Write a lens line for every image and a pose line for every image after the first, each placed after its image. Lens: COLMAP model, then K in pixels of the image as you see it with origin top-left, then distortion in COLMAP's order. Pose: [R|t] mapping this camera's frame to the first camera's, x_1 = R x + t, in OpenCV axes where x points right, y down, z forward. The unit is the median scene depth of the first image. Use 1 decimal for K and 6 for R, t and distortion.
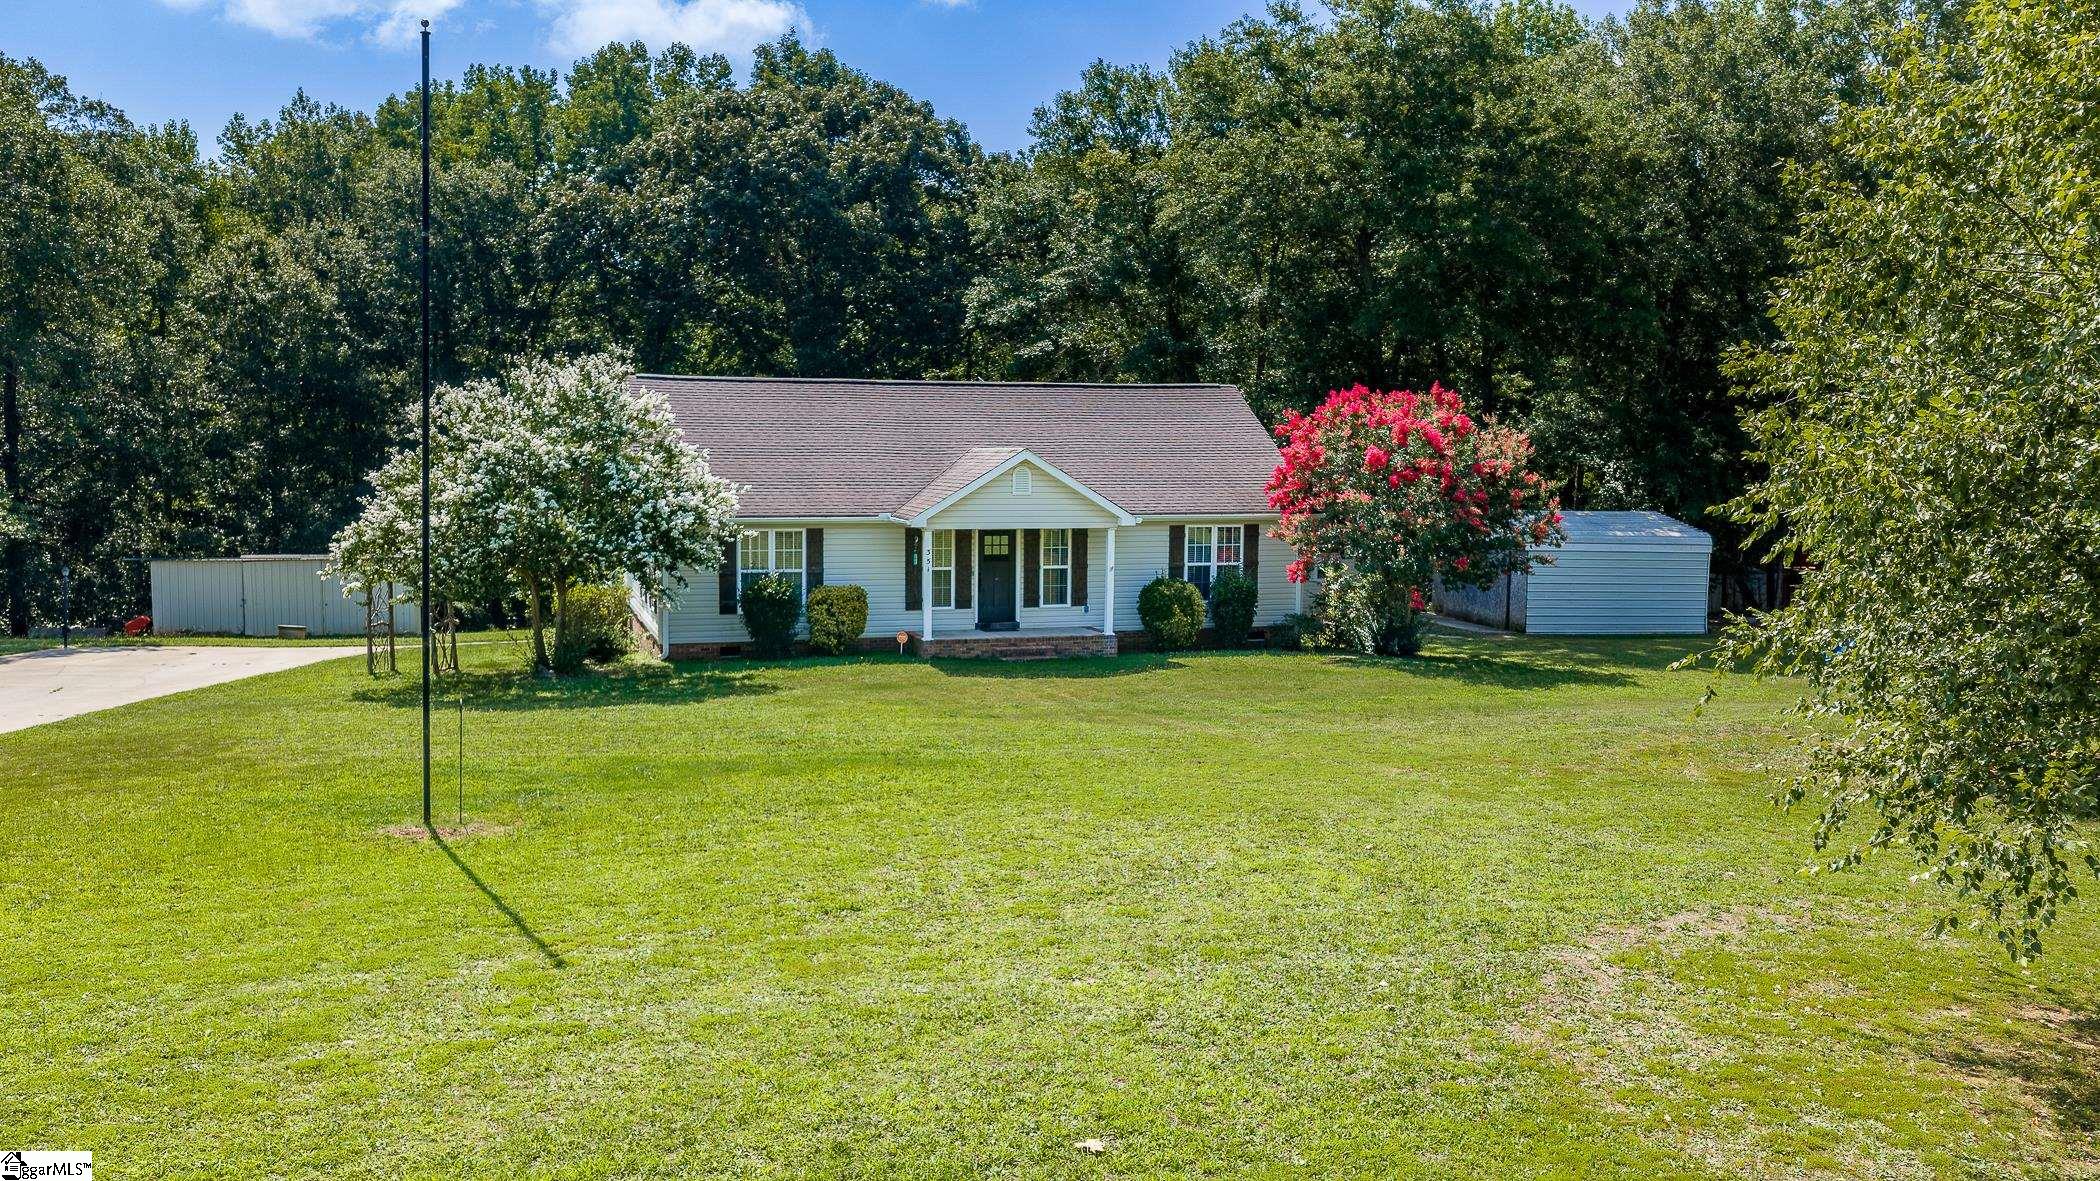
lens RADIAL K [[1786.6, 0, 1050.0], [0, 1786.6, 590.5], [0, 0, 1]] dist [-0.006214, -0.002738]
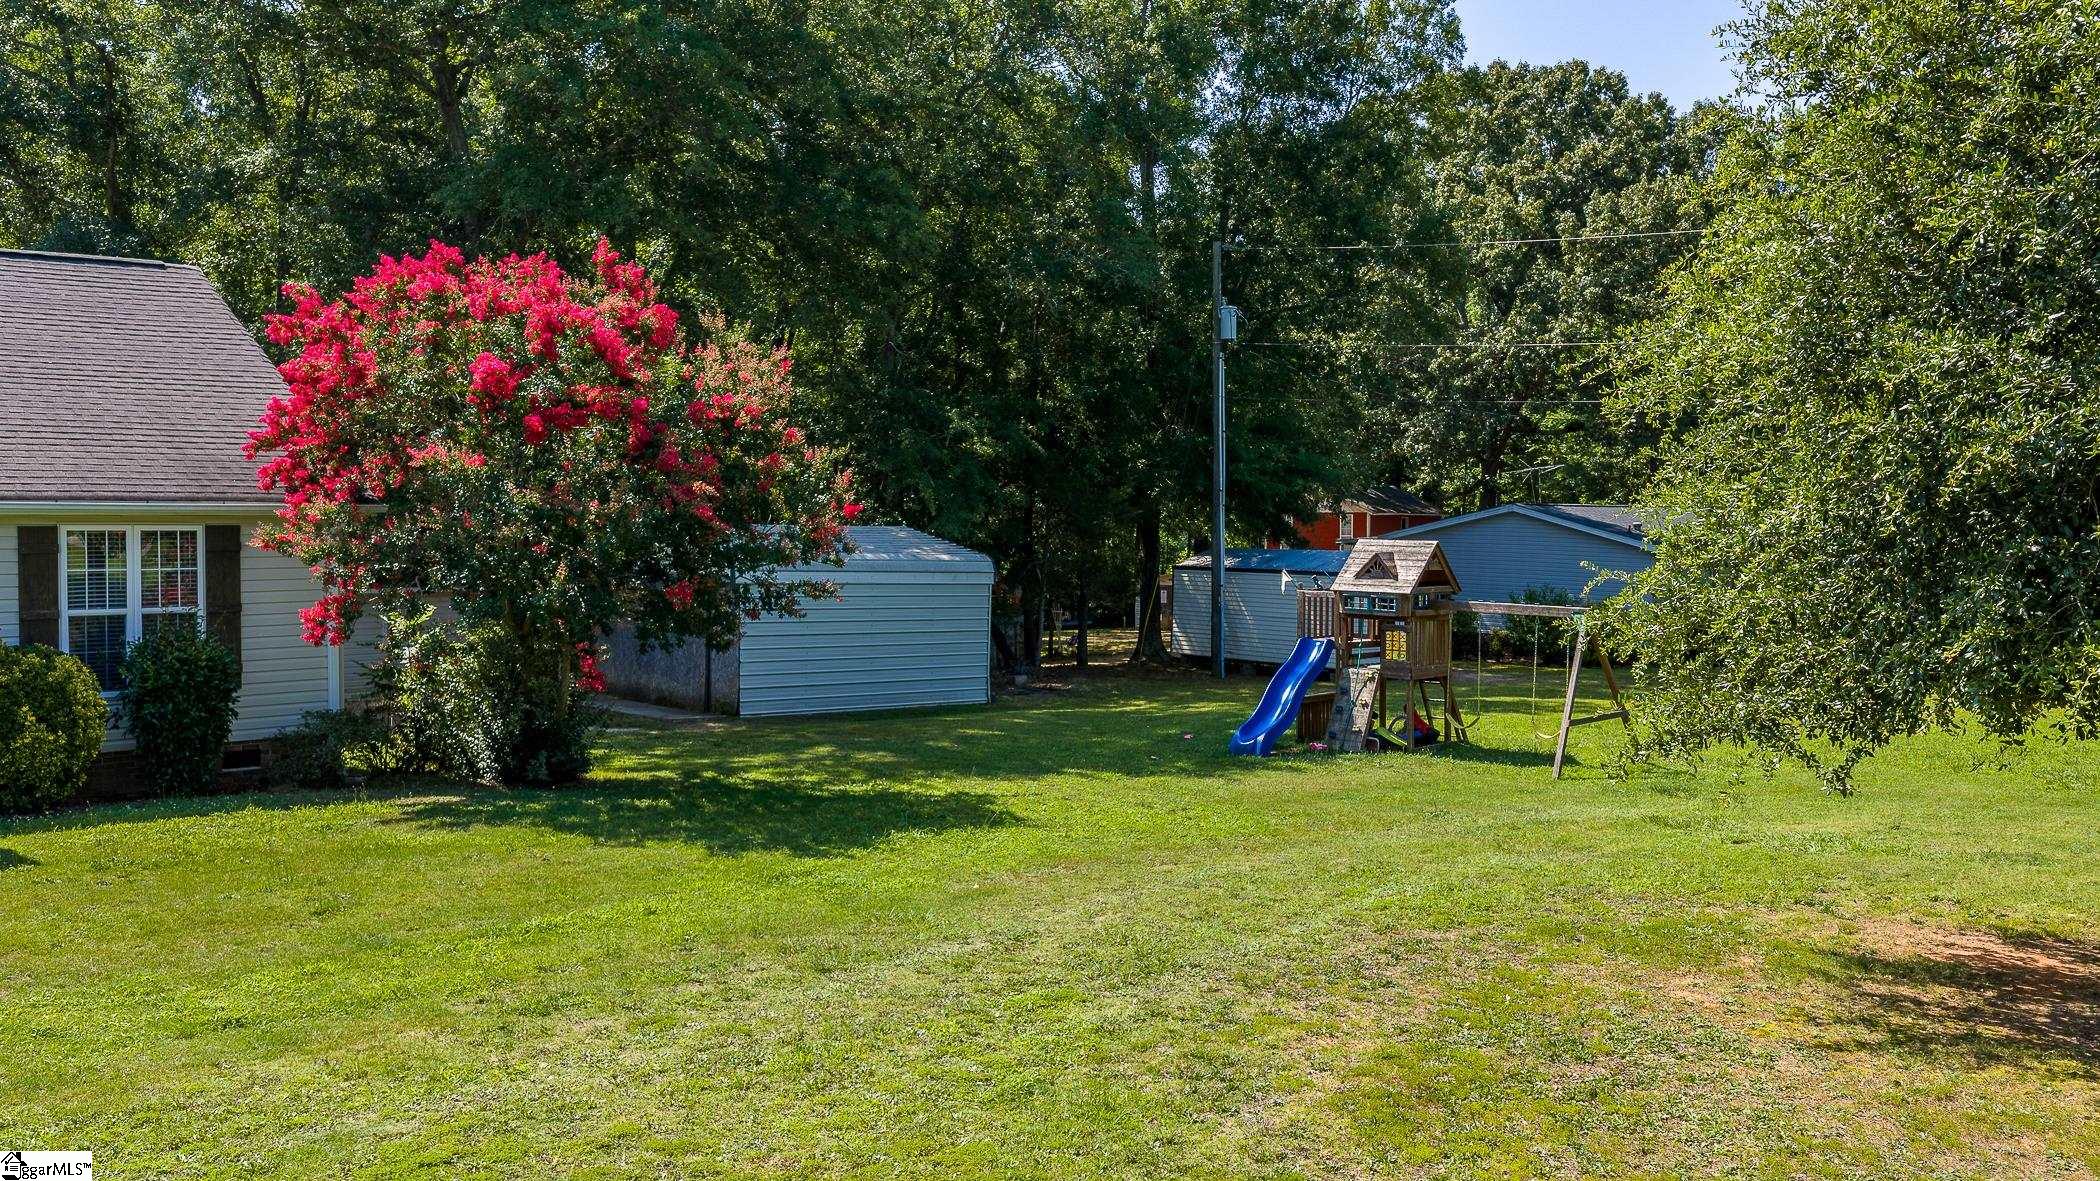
lens RADIAL K [[1835.4, 0, 1046.6], [0, 1835.4, 612.7], [0, 0, 1]] dist [0.018139, -0.016571]
pose [[0.884621, -0.023111, 0.465737, 0.081188], [0.032774, 0.999383, -0.012660, -0.000731], [-0.465157, 0.026464, 0.884833, 0.484560]]
